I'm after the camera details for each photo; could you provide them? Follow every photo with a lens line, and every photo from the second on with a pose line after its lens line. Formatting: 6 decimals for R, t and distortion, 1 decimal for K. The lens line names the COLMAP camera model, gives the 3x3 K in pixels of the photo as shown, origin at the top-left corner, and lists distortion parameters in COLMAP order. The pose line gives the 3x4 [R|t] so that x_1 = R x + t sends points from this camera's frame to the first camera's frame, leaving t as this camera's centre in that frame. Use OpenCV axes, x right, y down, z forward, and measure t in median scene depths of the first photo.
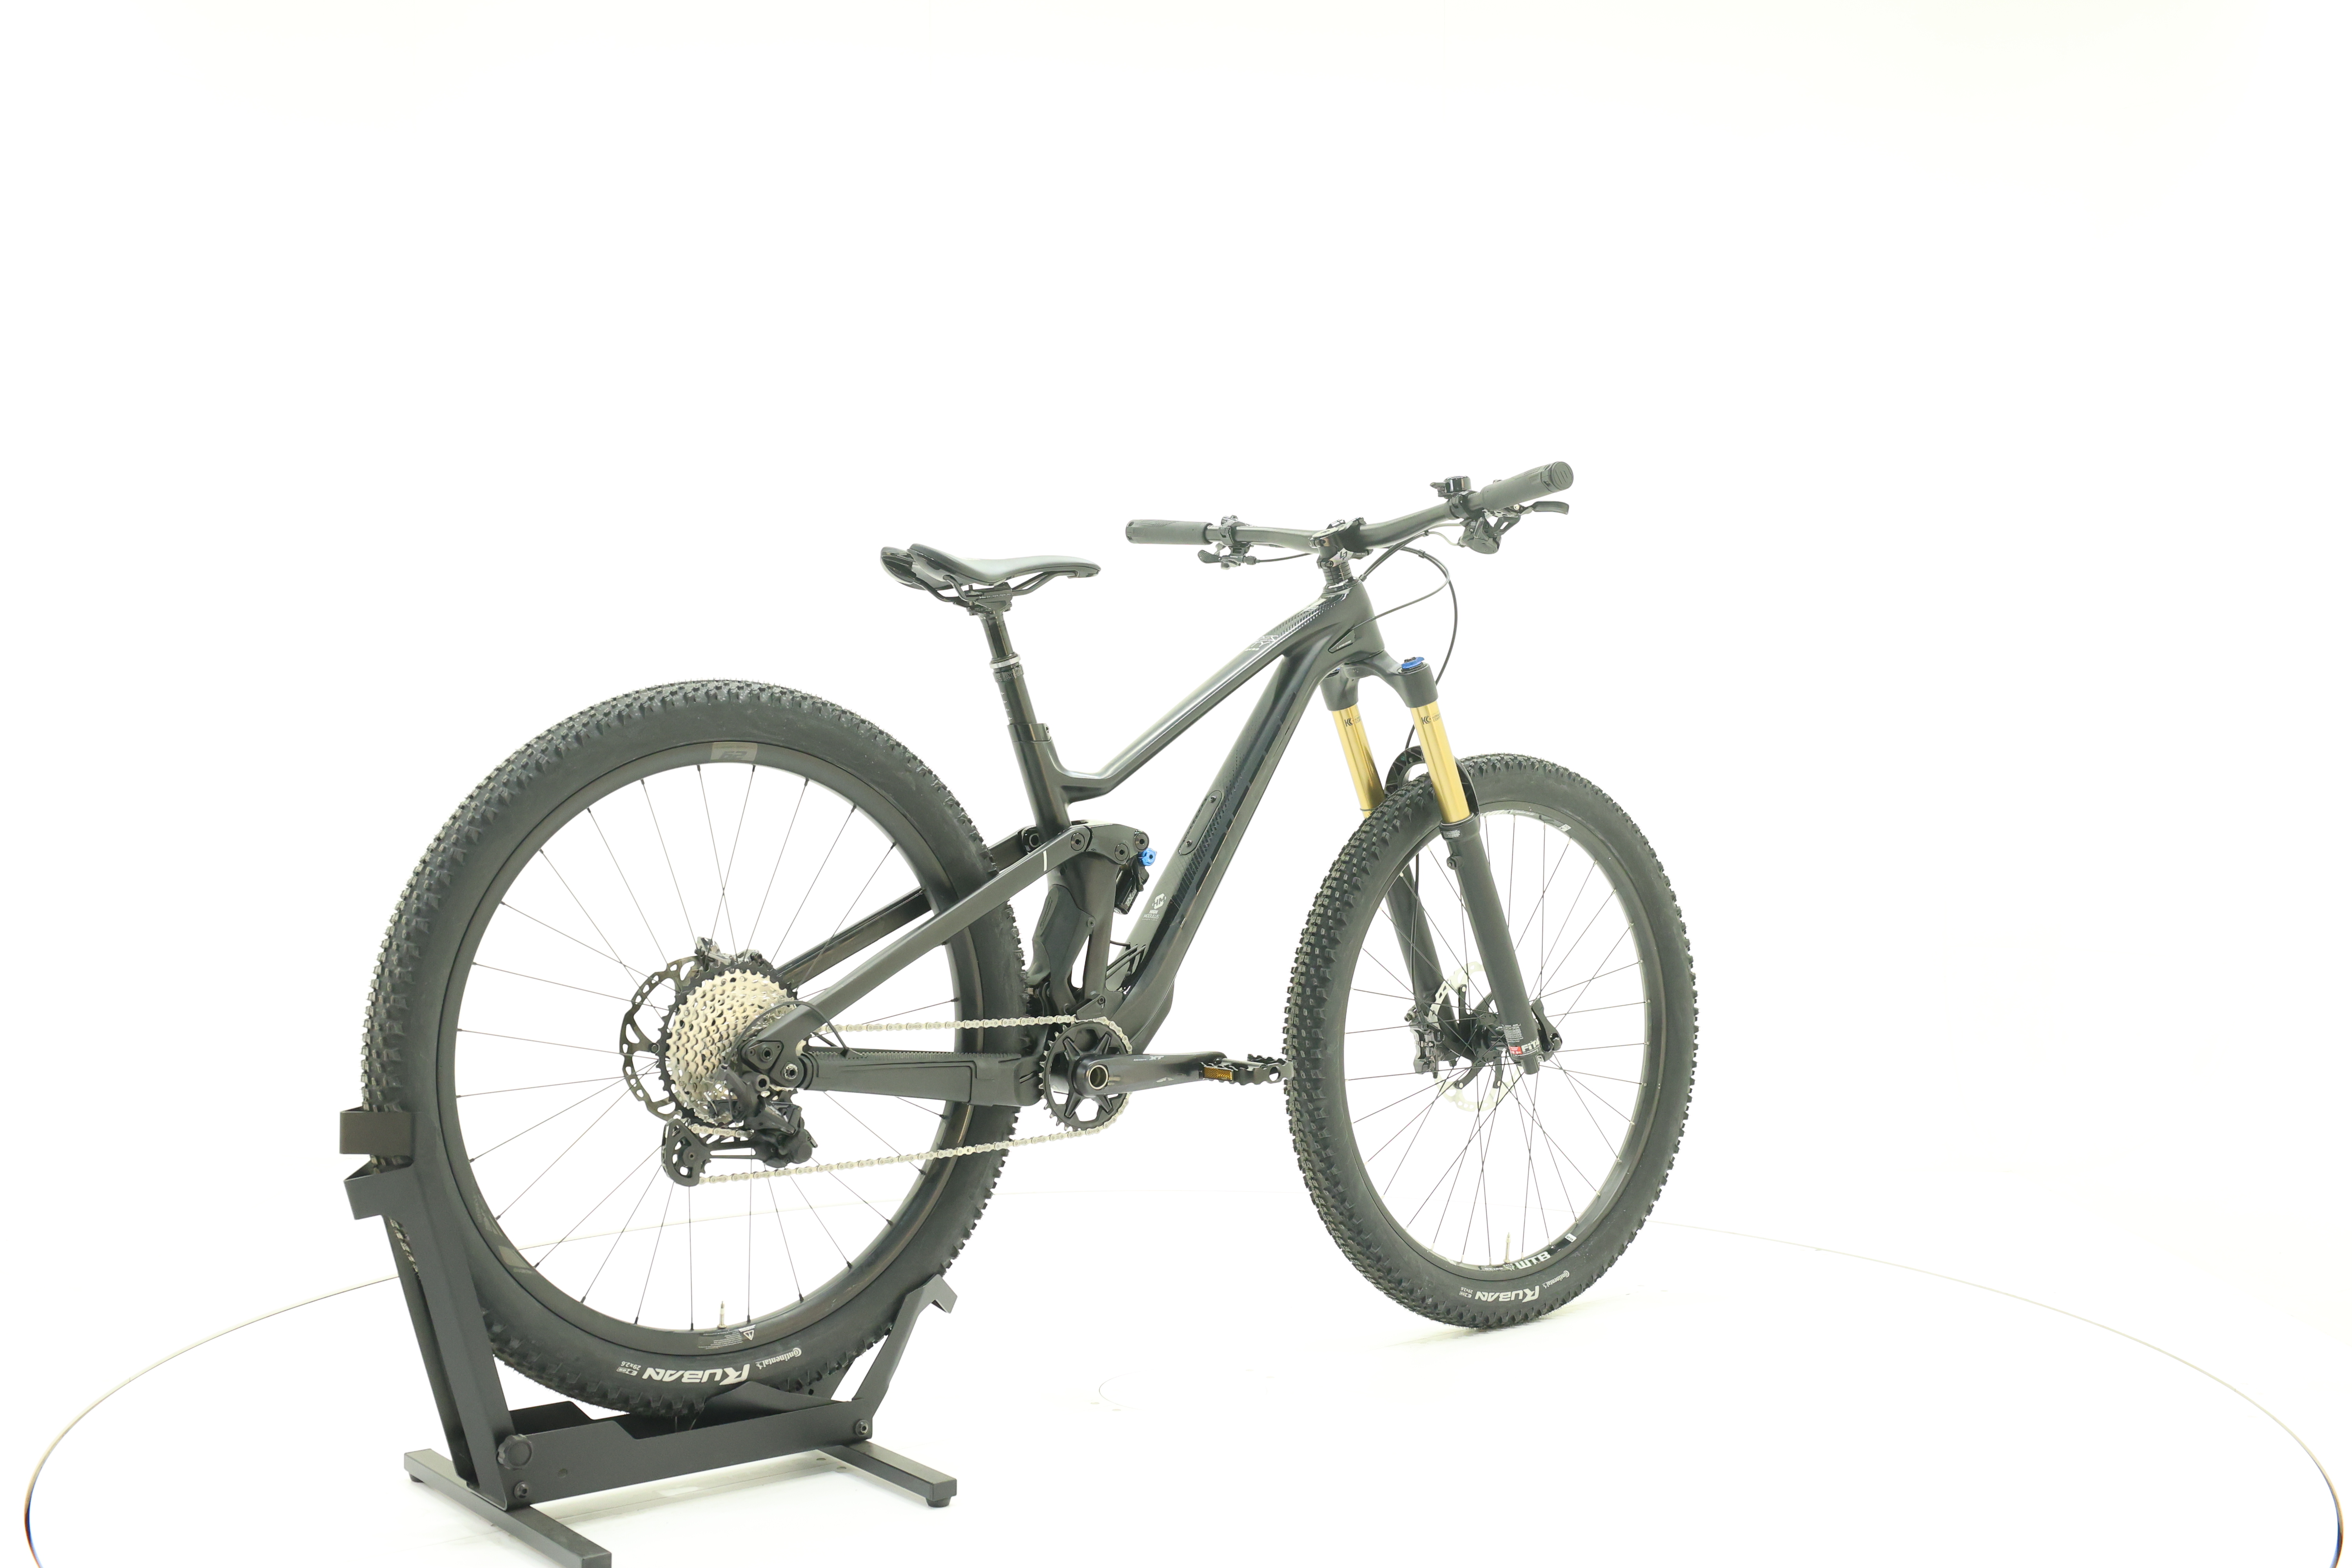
lens RADIAL K [[2564.8, 0, 1176.0], [0, 2564.8, 784.0], [0, 0, 1]] dist [0.014170, 0.013339]
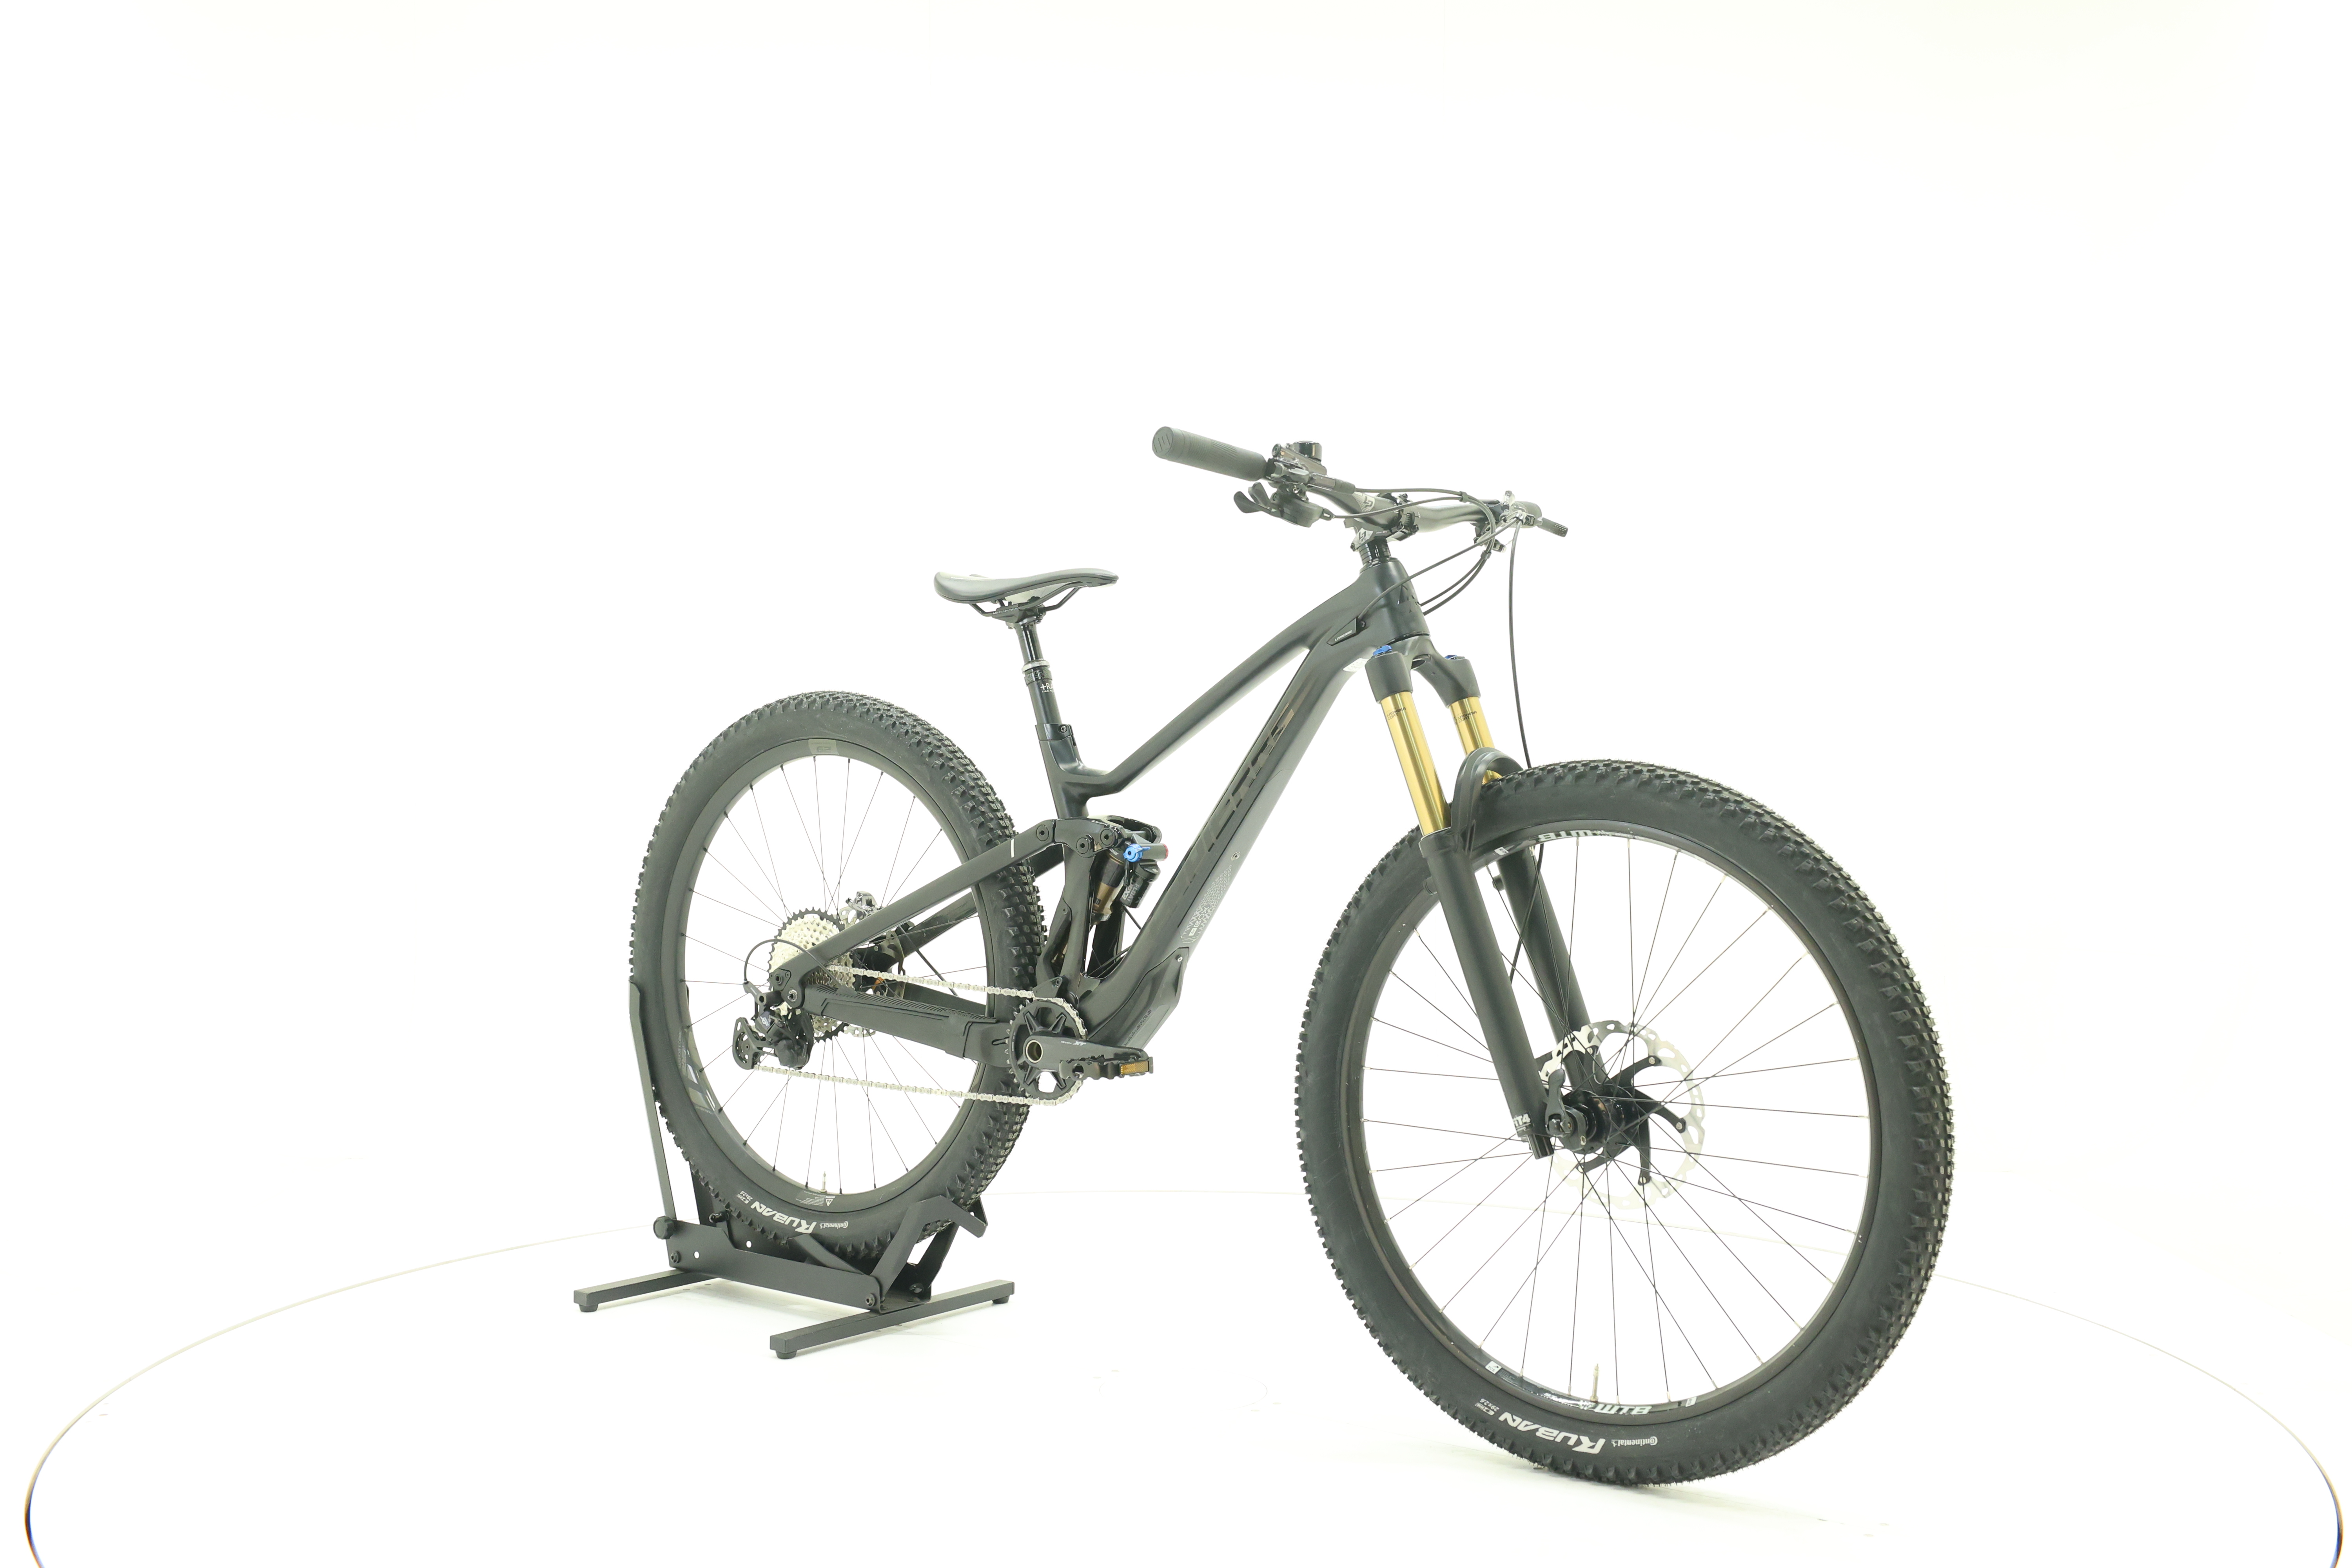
lens RADIAL K [[2479.9, 0, 1176.0], [0, 2479.9, 784.0], [0, 0, 1]] dist [0.012699, -0.001437]
pose [[0.227392, 0.018938, -0.973619, 1.005907], [-0.025123, 0.999592, 0.013576, -0.013711], [0.973479, 0.021373, 0.227775, 0.827507]]
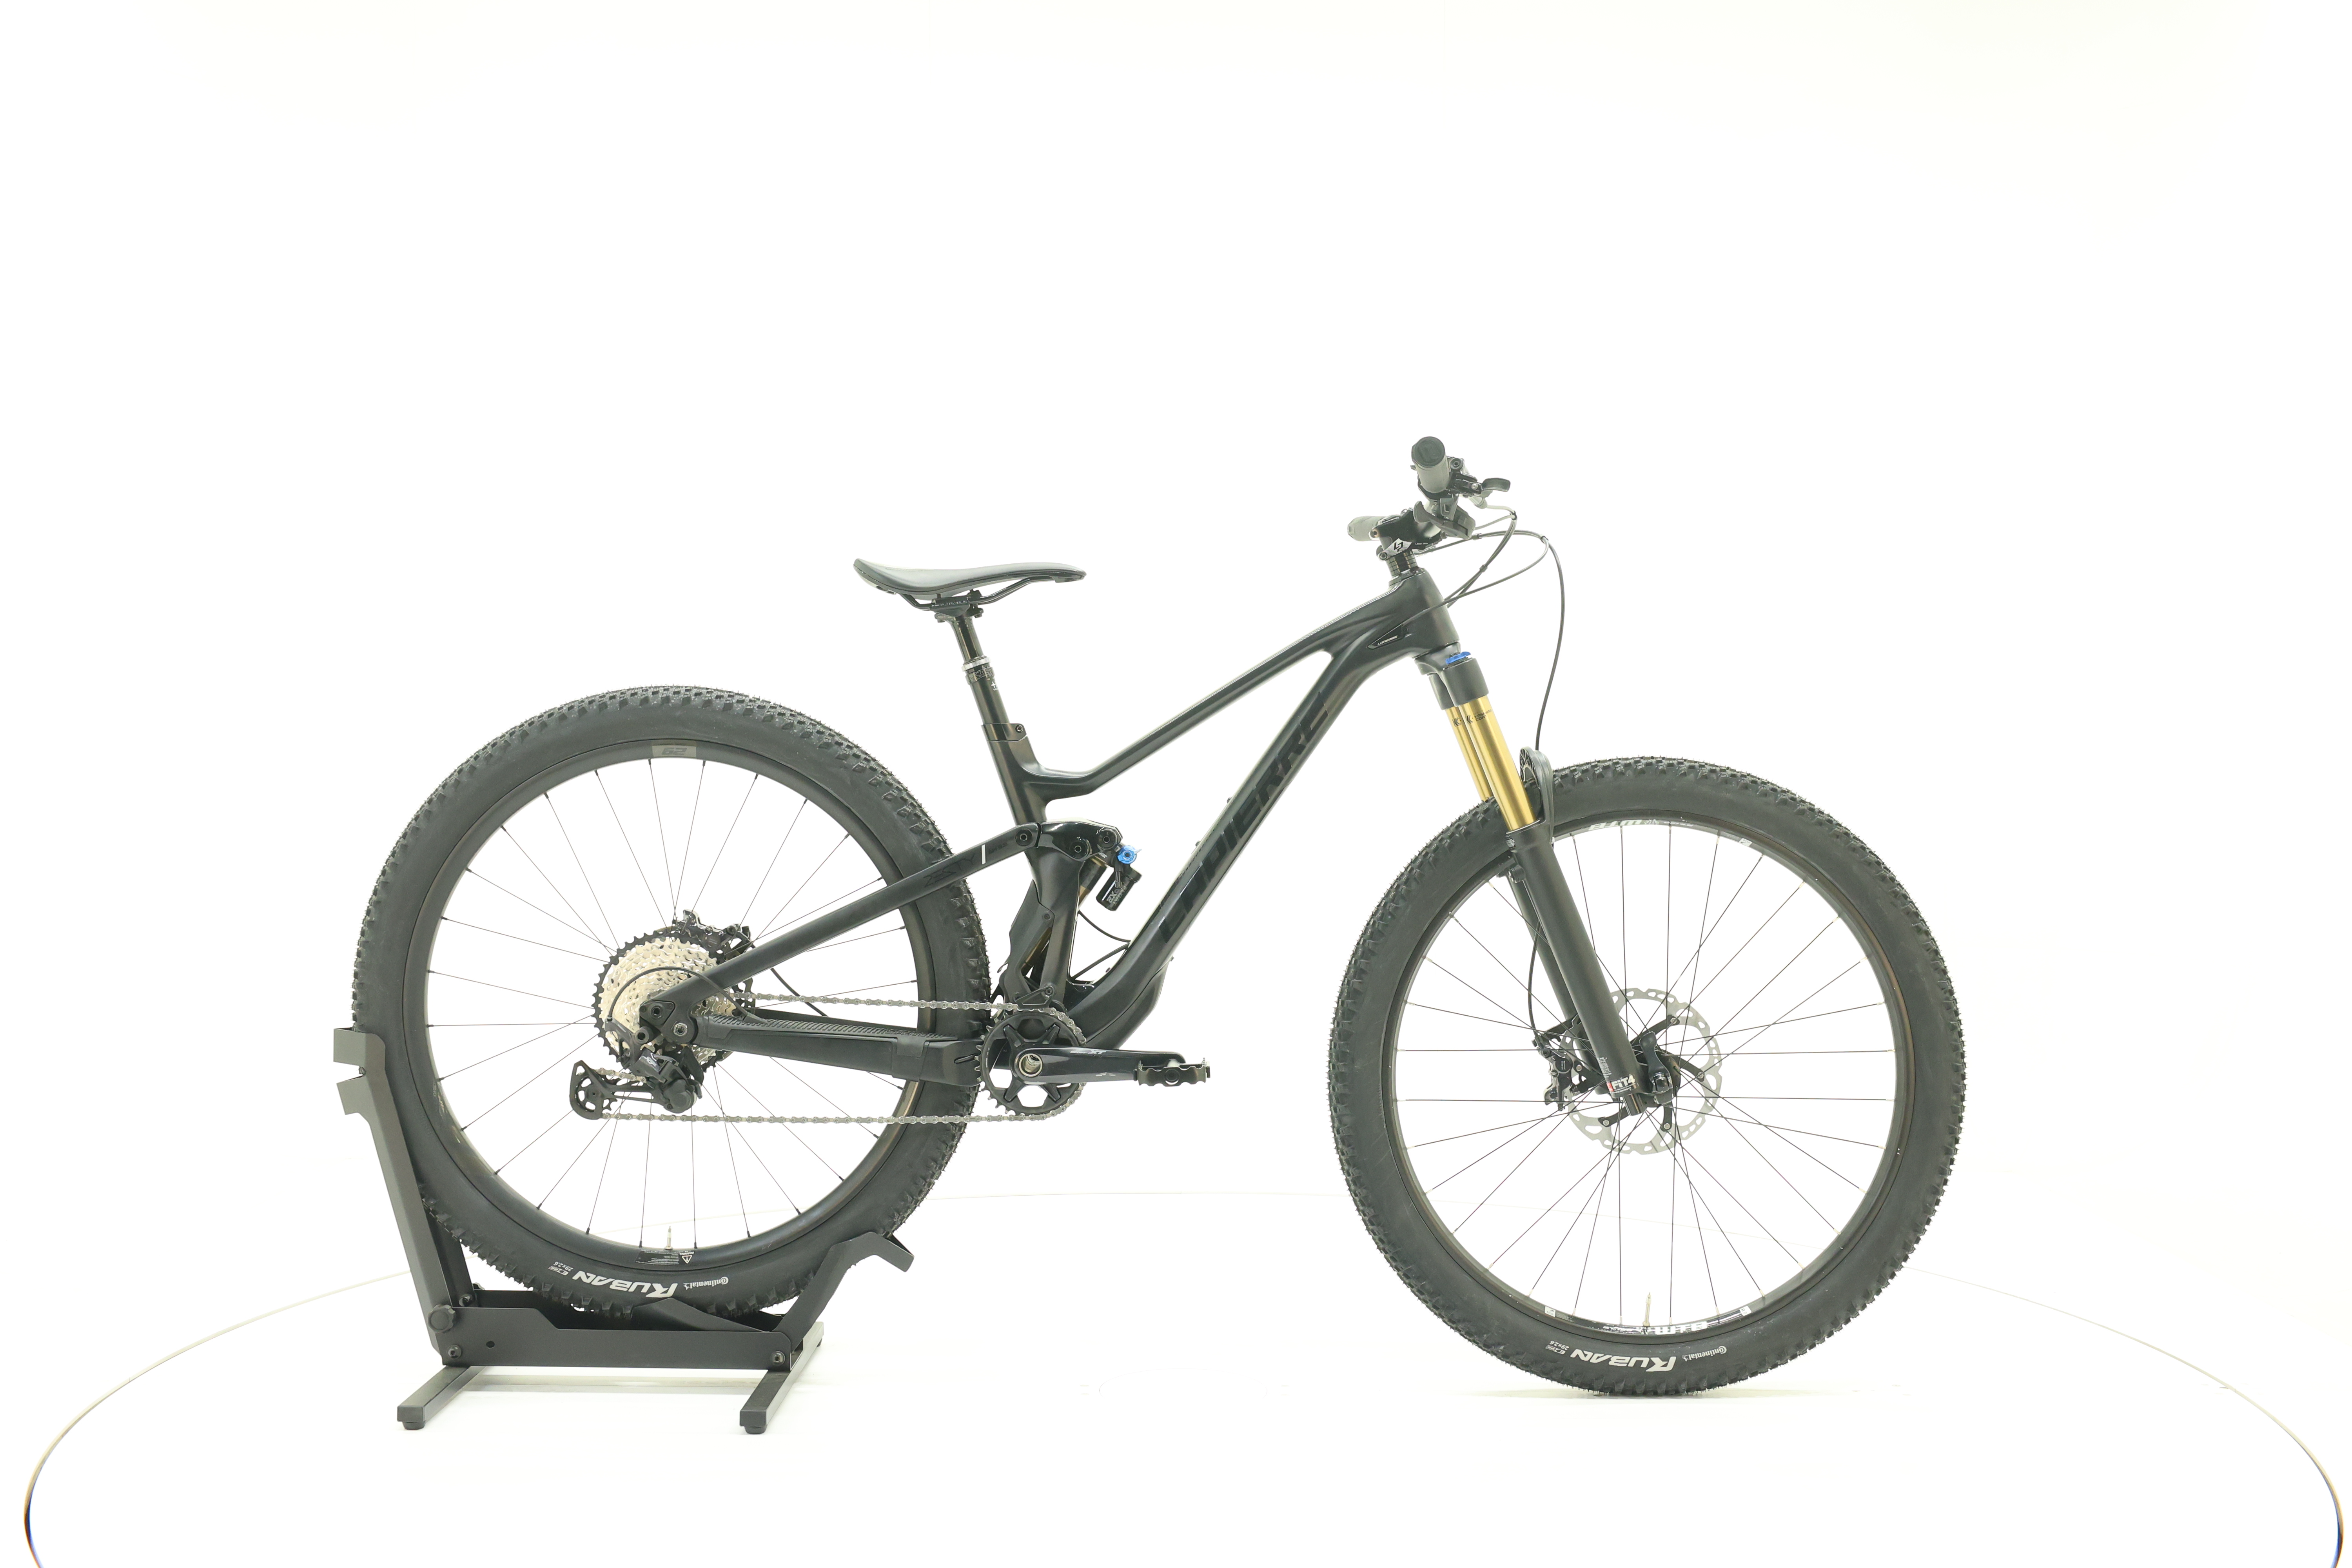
lens RADIAL K [[2479.9, 0, 1176.0], [0, 2479.9, 784.0], [0, 0, 1]] dist [0.012699, -0.001437]
pose [[0.767902, 0.015517, -0.640379, 0.660672], [-0.014982, 0.999868, 0.006261, -0.006306], [0.640392, 0.004786, 0.768033, 0.272318]]
